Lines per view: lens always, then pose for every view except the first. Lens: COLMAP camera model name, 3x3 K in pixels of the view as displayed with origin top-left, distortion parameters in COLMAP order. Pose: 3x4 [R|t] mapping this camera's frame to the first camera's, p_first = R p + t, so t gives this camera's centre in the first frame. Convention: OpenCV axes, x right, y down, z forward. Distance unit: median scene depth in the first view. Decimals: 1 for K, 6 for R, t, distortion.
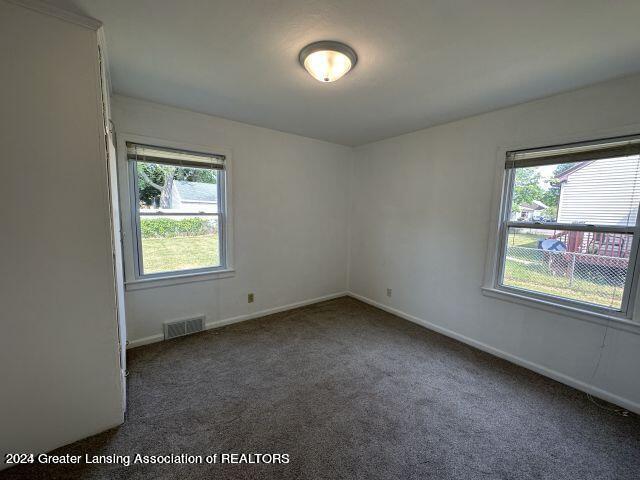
lens RADIAL K [[255.9, 0, 315.1], [0, 255.9, 240.3], [0, 0, 1]] dist [-0.004698, 0.000185]
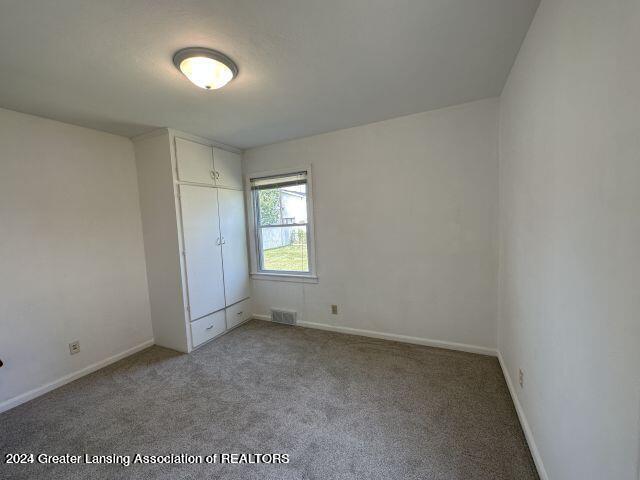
lens RADIAL K [[255.9, 0, 316.6], [0, 255.9, 238.9], [0, 0, 1]] dist [-0.004698, 0.000185]
pose [[0.462928, 0.013675, -0.886290, 0.642594], [-0.049152, 0.998739, -0.010263, -0.030567], [0.885032, 0.048314, 0.463016, 0.544247]]
